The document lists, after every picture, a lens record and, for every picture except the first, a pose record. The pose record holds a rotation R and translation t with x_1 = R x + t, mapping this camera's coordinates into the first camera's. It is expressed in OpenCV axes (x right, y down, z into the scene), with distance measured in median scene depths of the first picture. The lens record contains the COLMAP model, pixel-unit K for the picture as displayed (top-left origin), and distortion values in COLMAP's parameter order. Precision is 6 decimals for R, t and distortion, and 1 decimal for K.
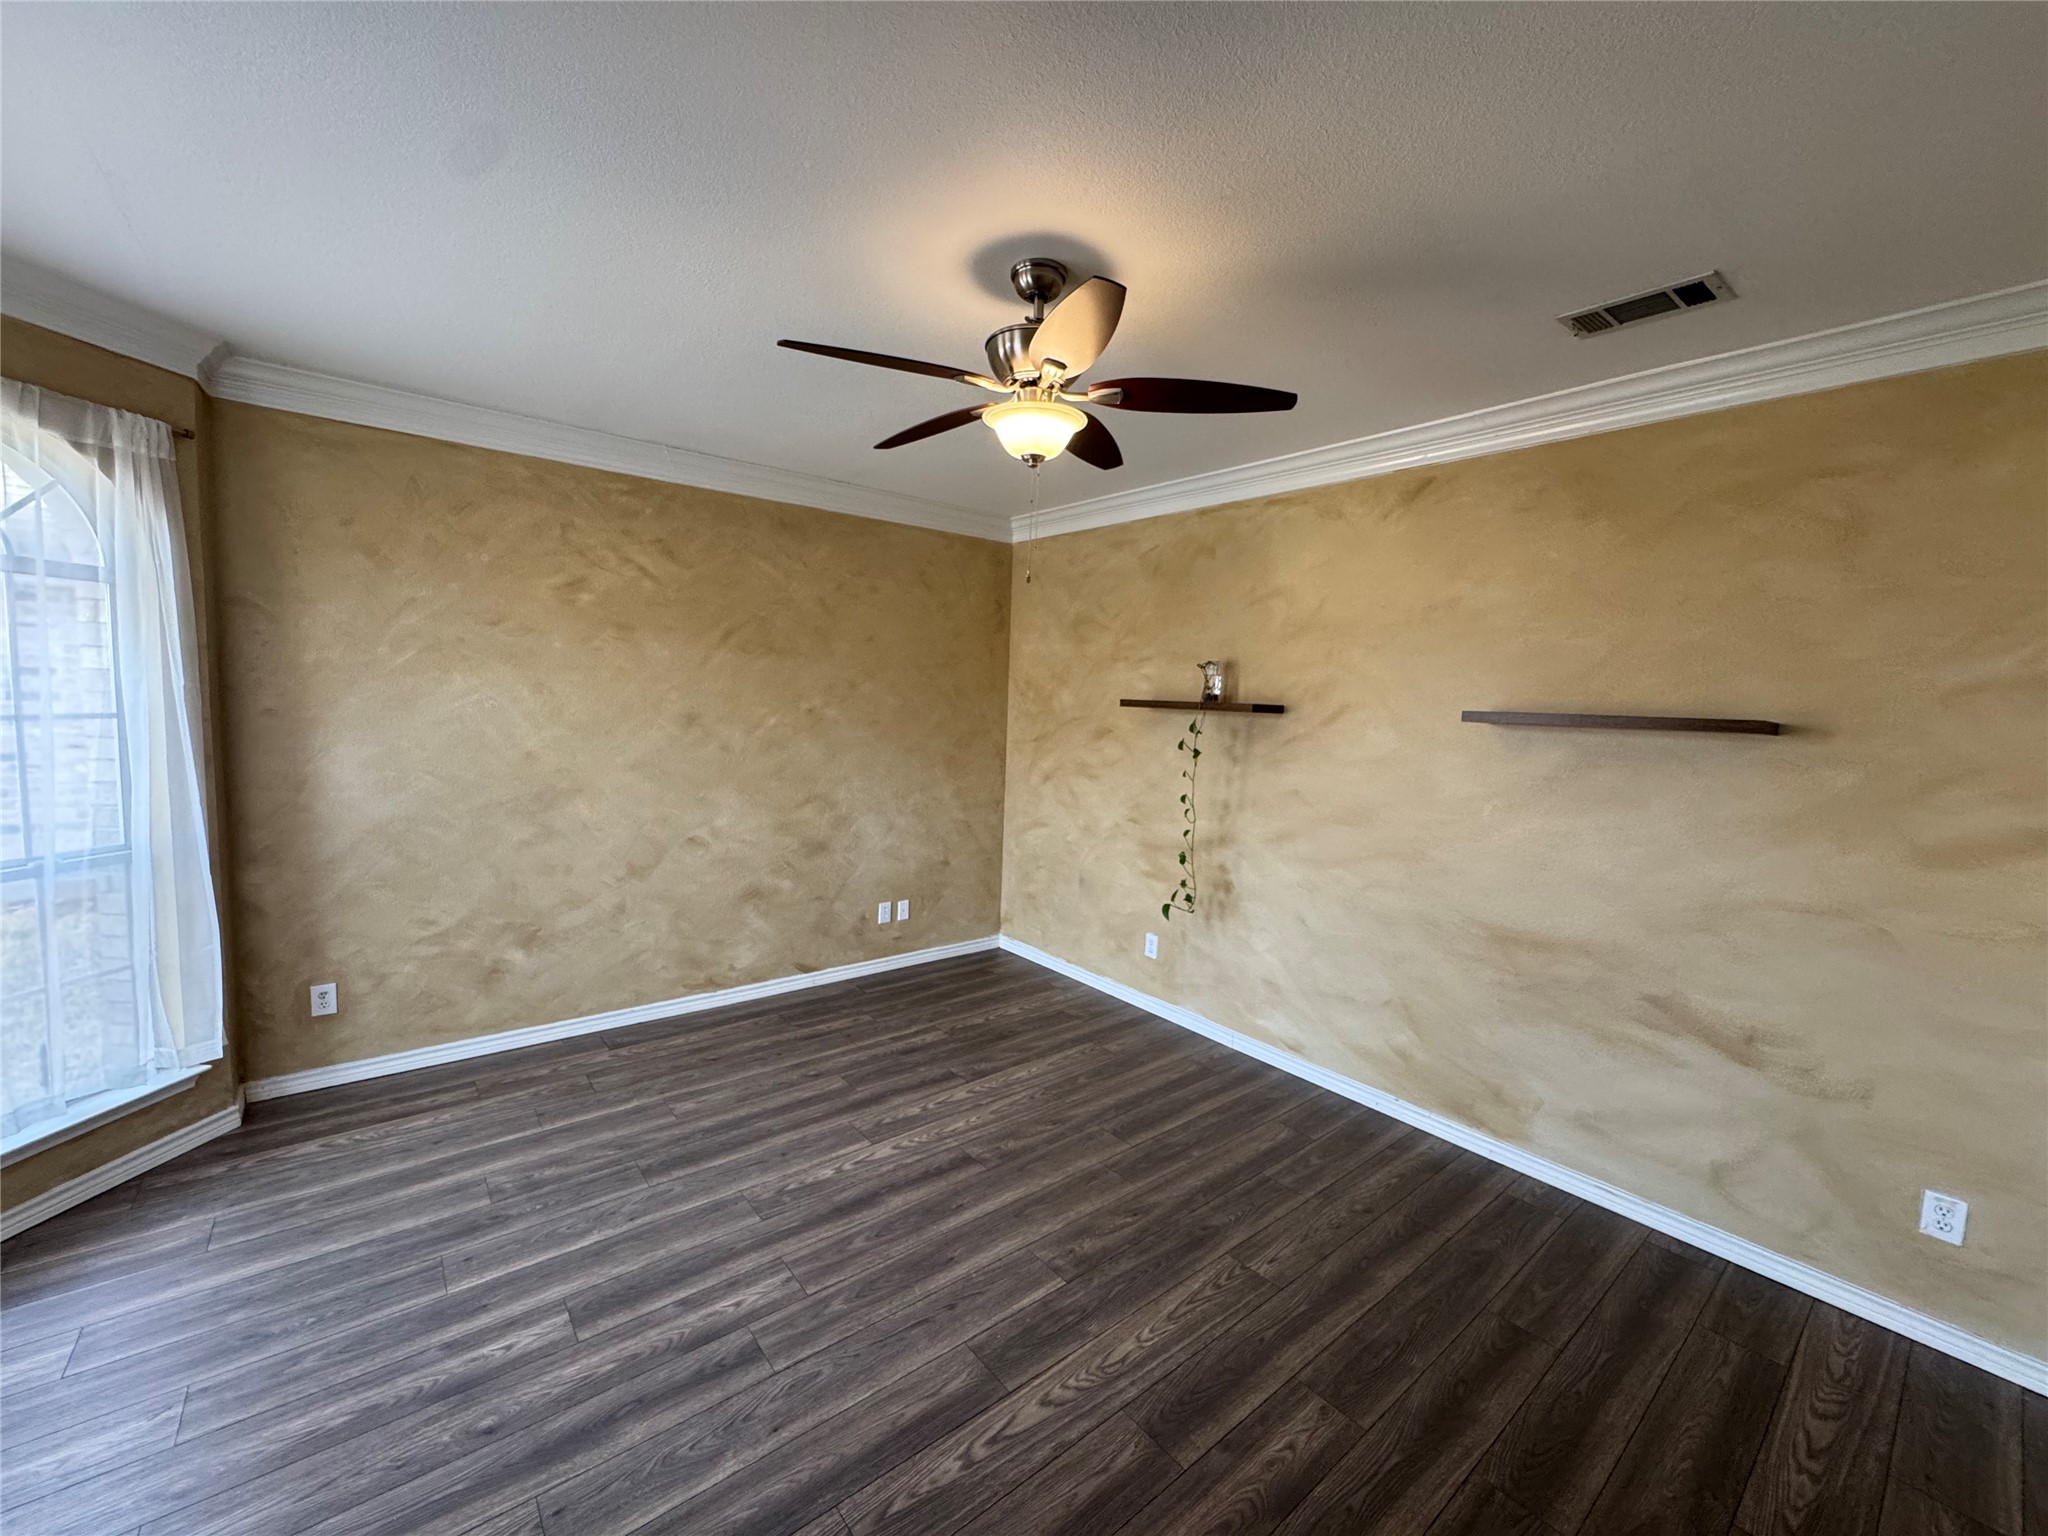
lens RADIAL K [[818.2, 0, 1024.0], [0, 818.2, 768.0], [0, 0, 1]] dist [-0.004234, 0.000638]
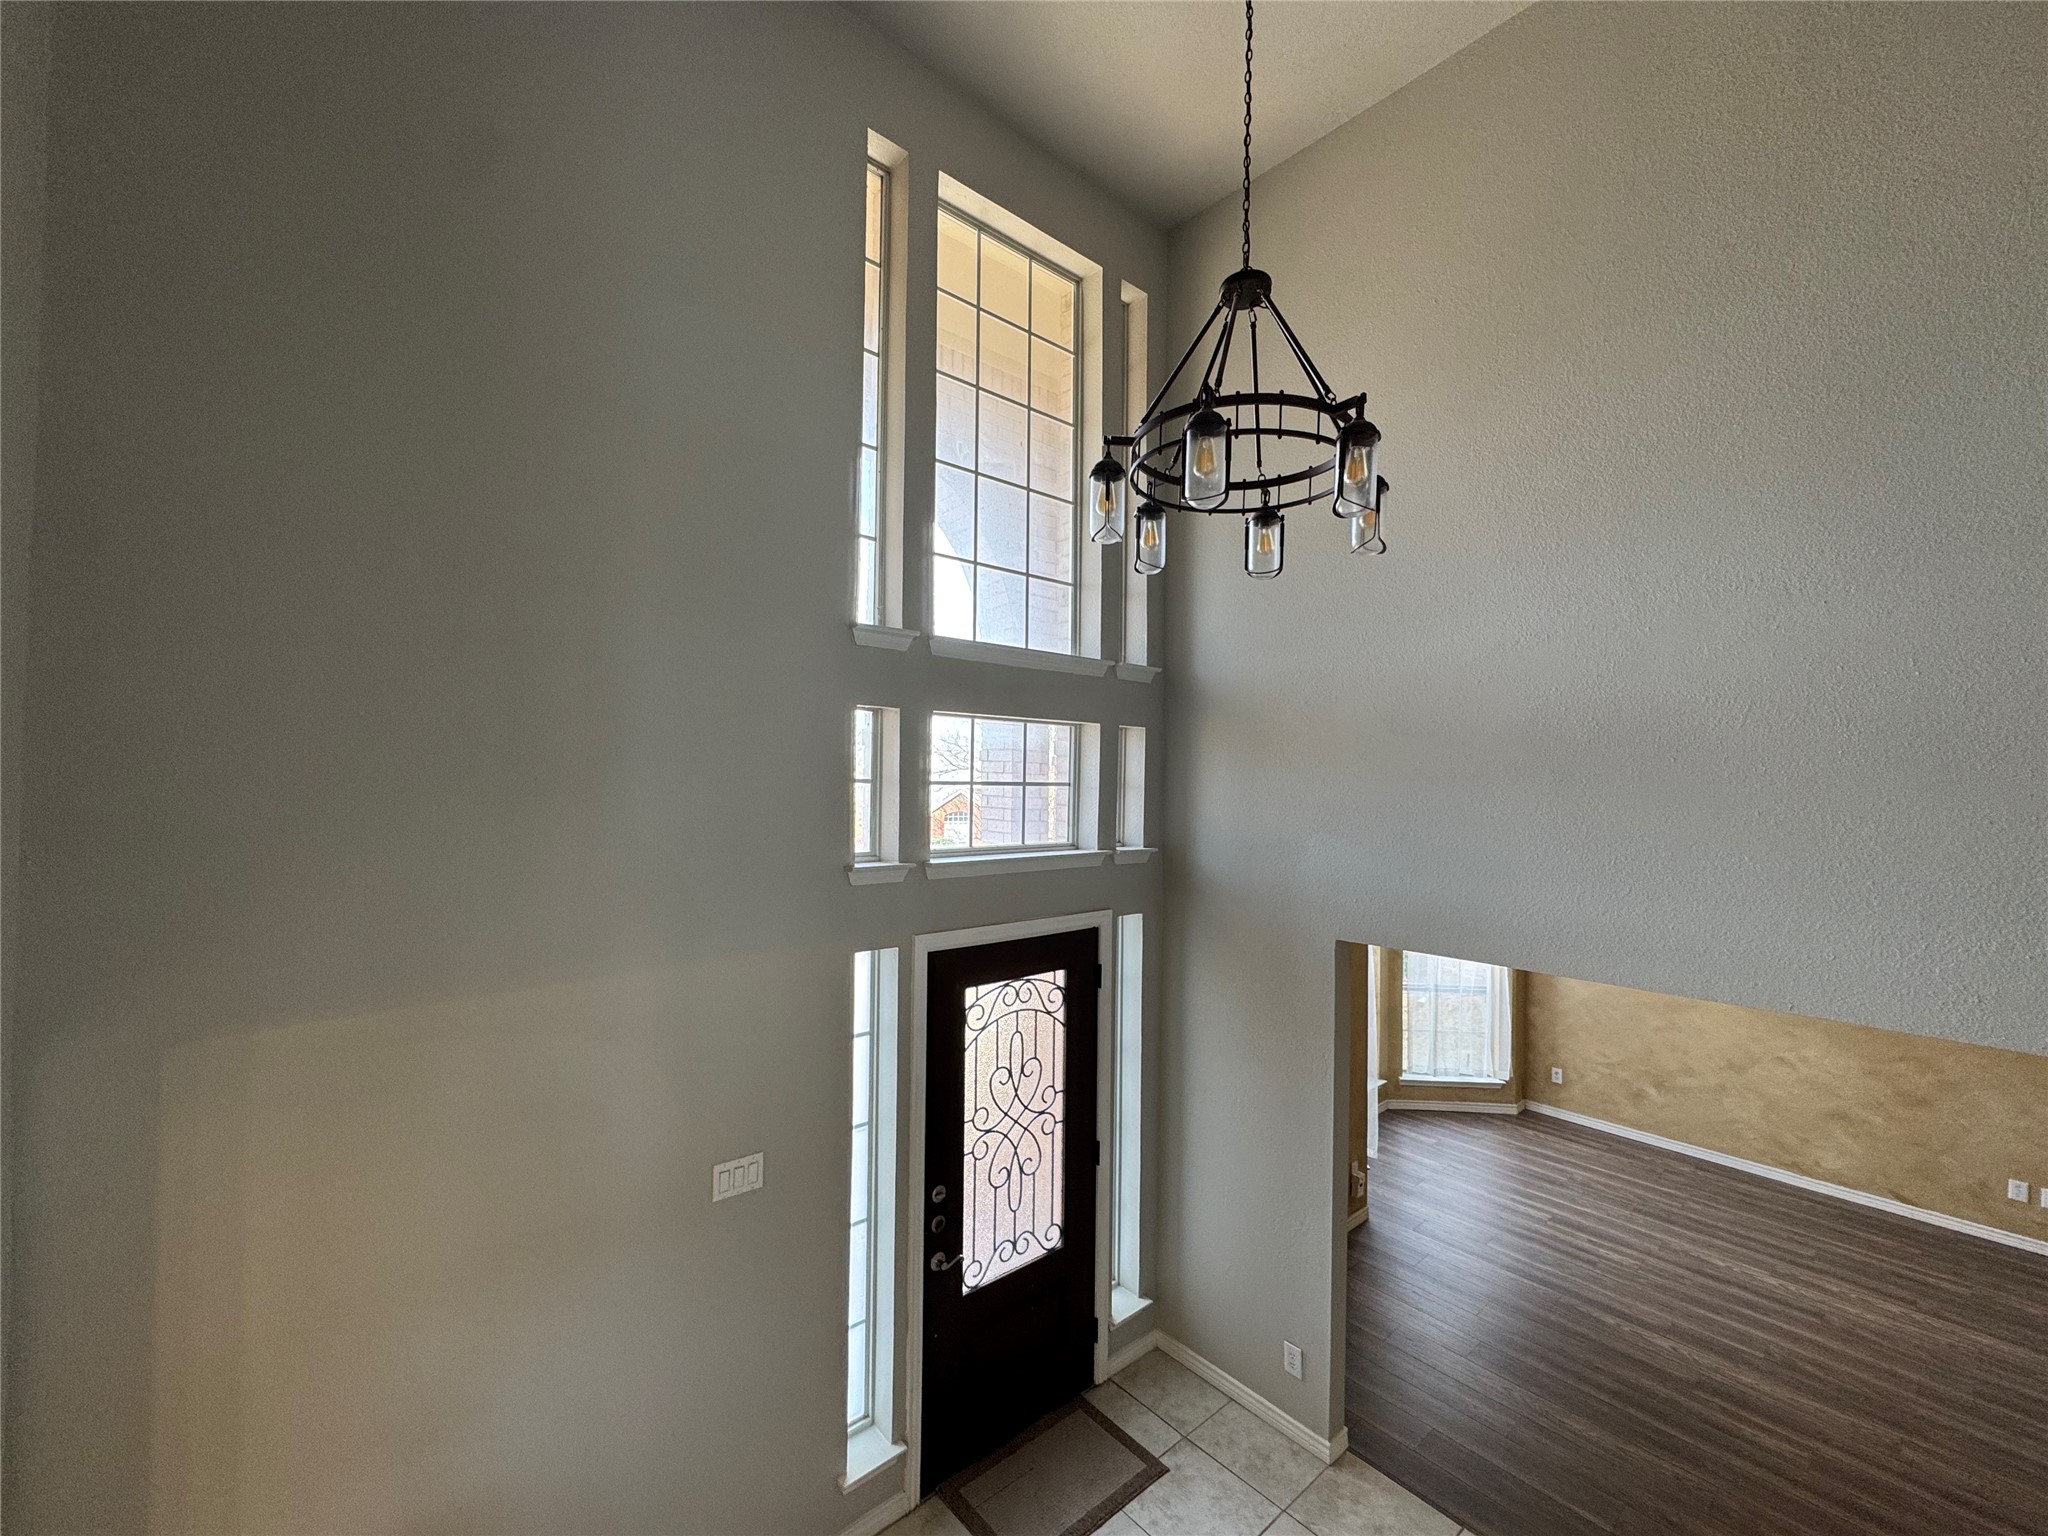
lens RADIAL K [[818.2, 0, 1024.0], [0, 818.2, 768.0], [0, 0, 1]] dist [-0.004234, 0.000638]
pose [[0.024073, -0.051791, -0.998368, 1.261285], [-0.103467, 0.993165, -0.054016, -0.253120], [0.994342, 0.104598, 0.018549, -0.512211]]
